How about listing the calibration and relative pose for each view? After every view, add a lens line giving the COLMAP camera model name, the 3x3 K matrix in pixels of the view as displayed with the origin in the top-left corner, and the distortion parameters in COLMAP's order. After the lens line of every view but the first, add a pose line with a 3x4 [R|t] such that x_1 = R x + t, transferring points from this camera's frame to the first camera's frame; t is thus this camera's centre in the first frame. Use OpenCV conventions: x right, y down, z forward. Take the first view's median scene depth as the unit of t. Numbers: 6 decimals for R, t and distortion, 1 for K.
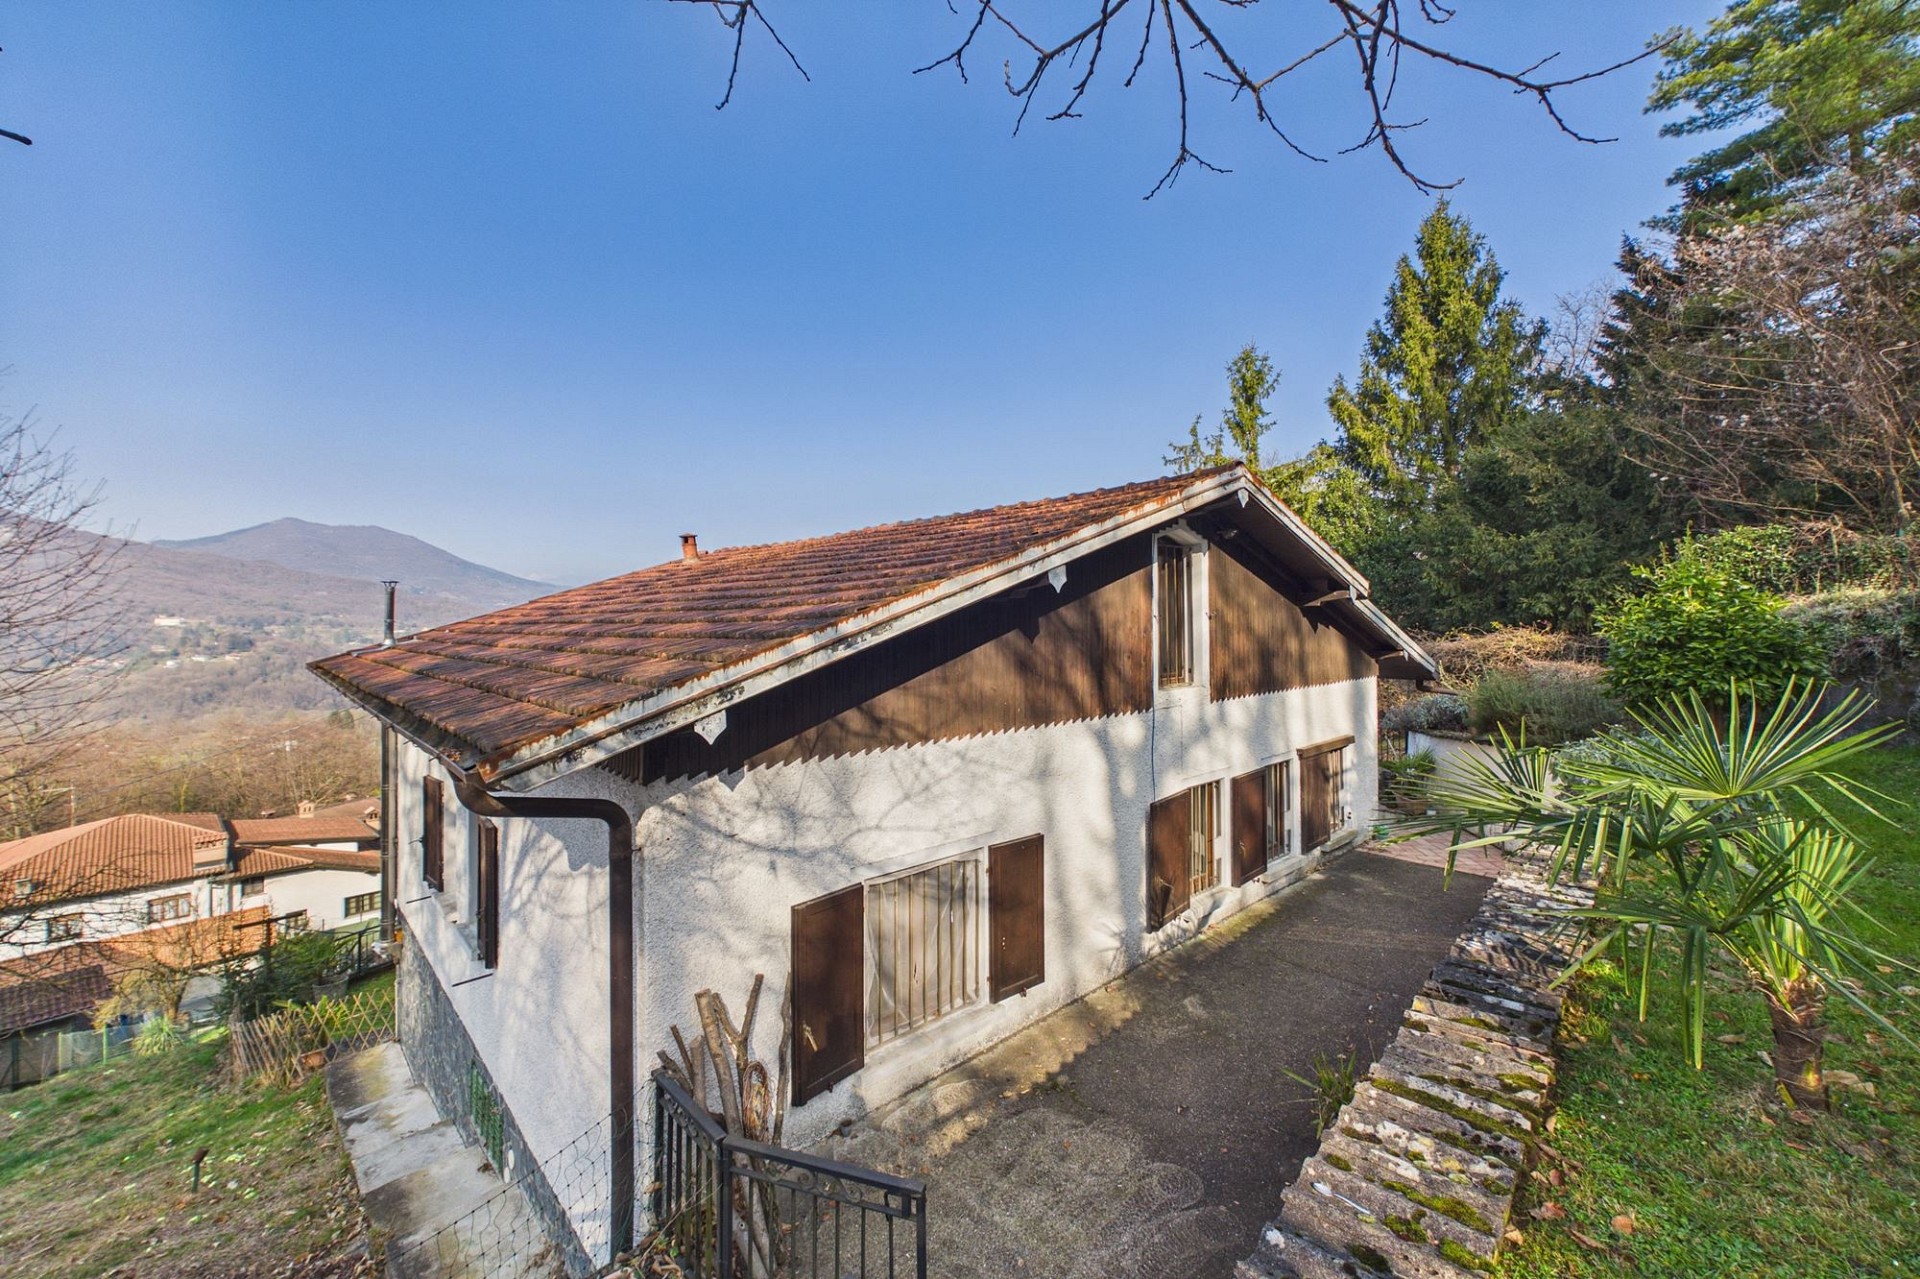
lens RADIAL K [[911.0, 0, 1000.3], [0, 911.0, 611.6], [0, 0, 1]] dist [0.000901, 0.000496]
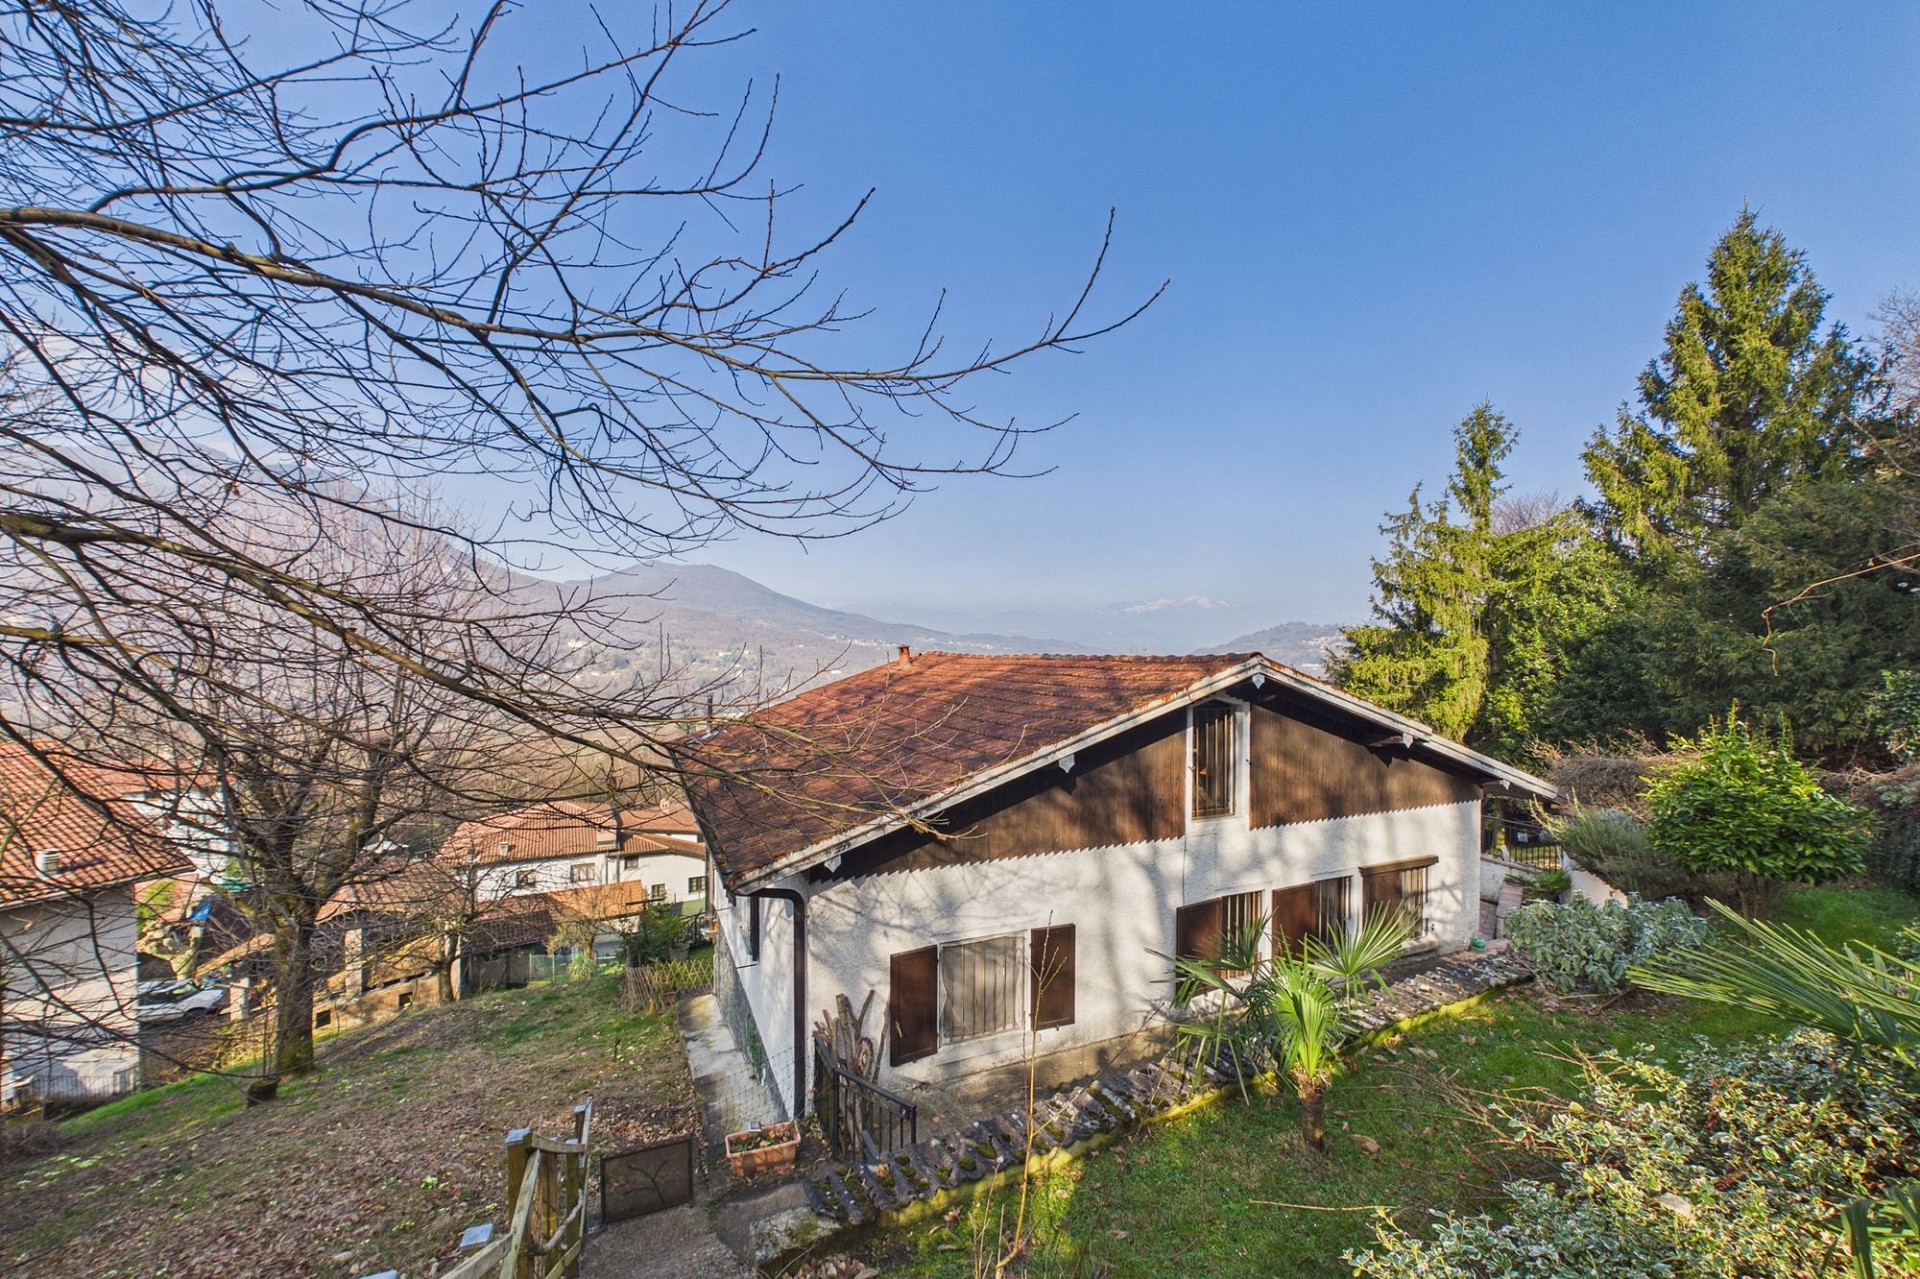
lens RADIAL K [[968.0, 0, 912.0], [0, 968.0, 630.1], [0, 0, 1]] dist [0.002375, -0.000591]
pose [[0.921444, 0.009051, -0.388405, 0.259875], [-0.000985, 0.999780, 0.020960, -0.168794], [0.388509, -0.018931, 0.921250, -0.344463]]
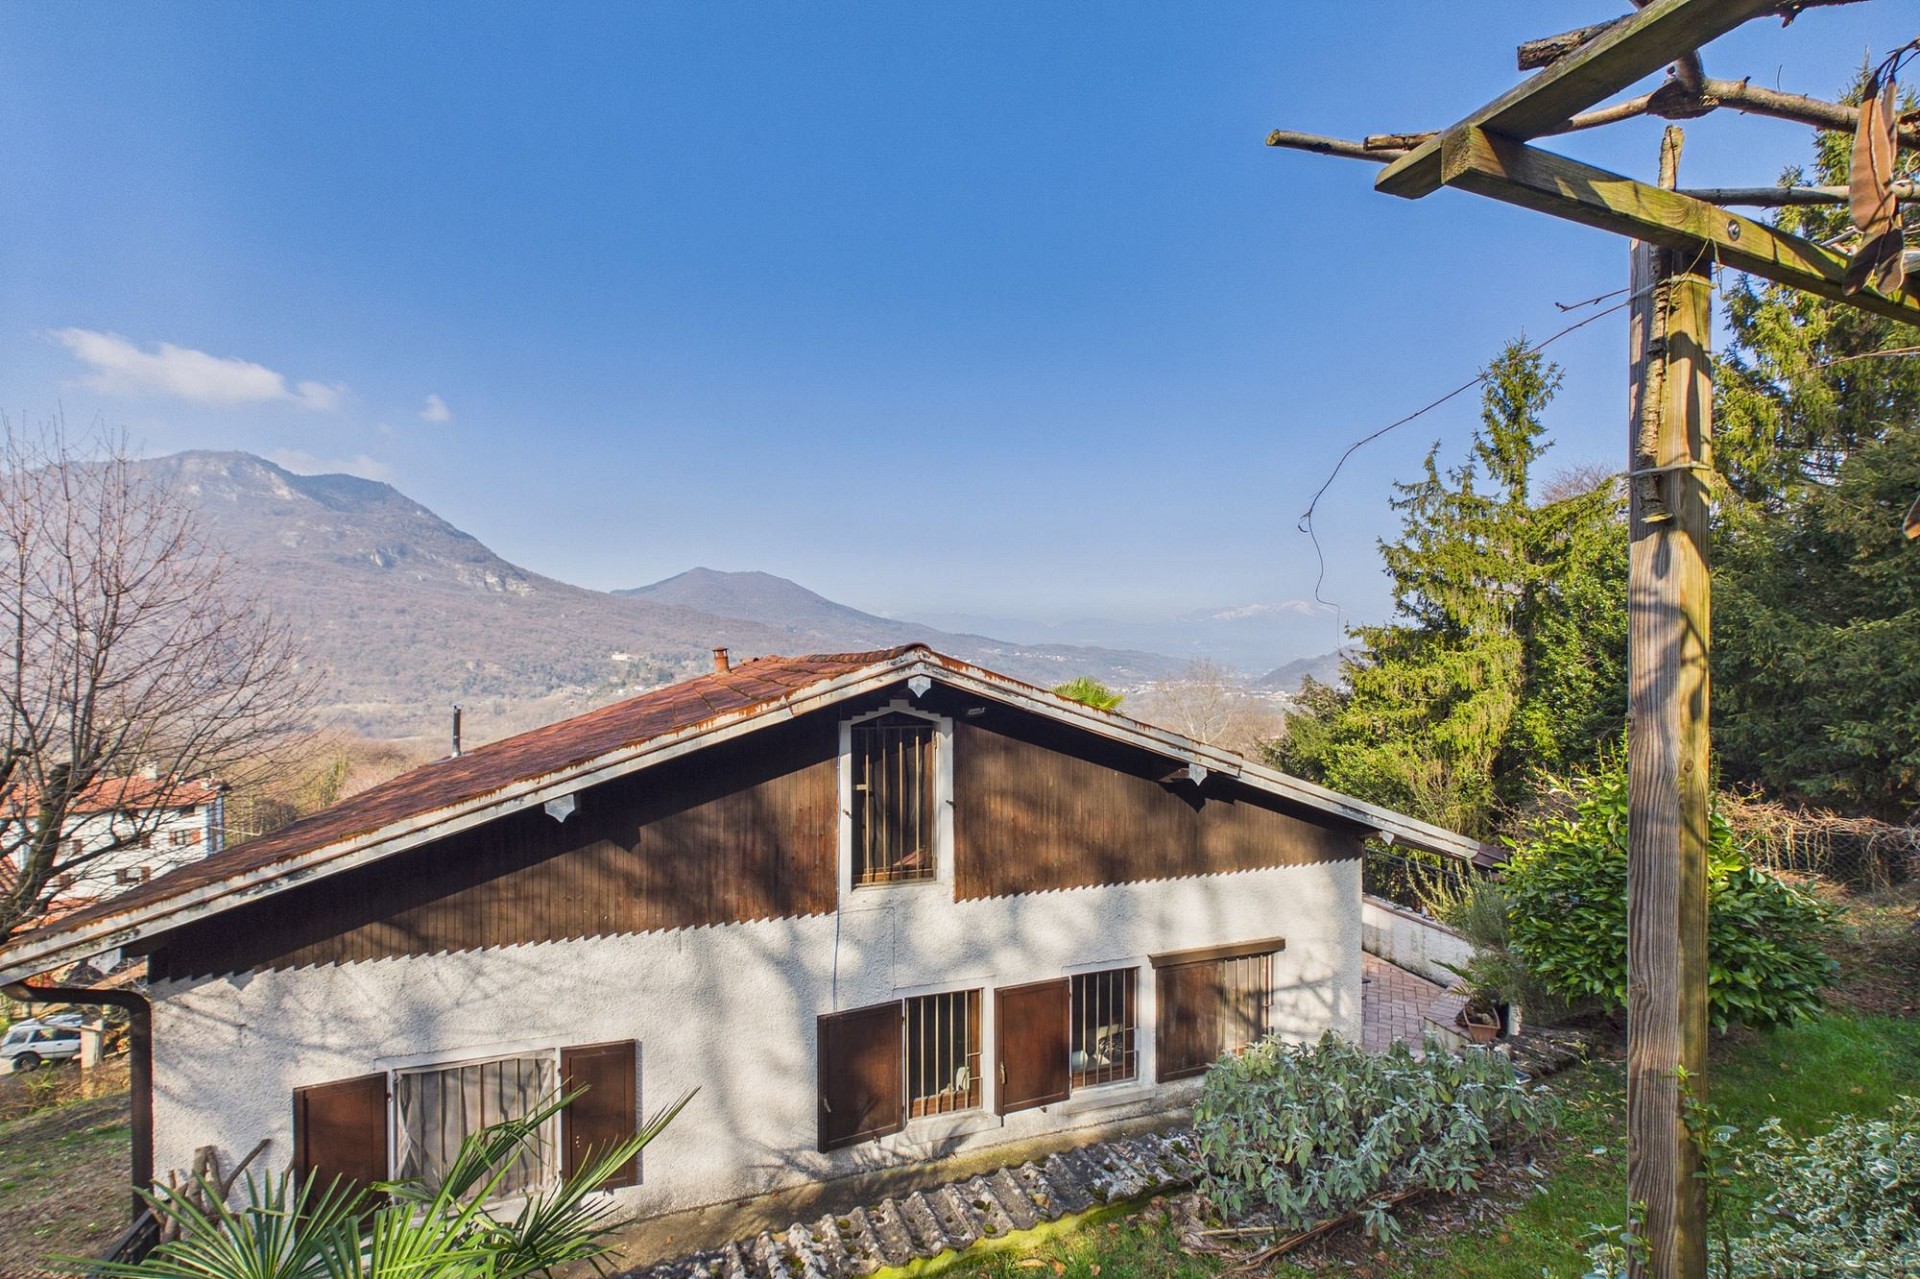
lens RADIAL K [[1008.1, 0, 960.0], [0, 1008.1, 639.5], [0, 0, 1]] dist [0.002784, -0.000027]
pose [[0.880240, 0.002831, -0.474520, 0.569947], [0.005233, 0.999863, 0.015673, -0.138275], [0.474499, -0.016279, 0.880105, 0.123402]]
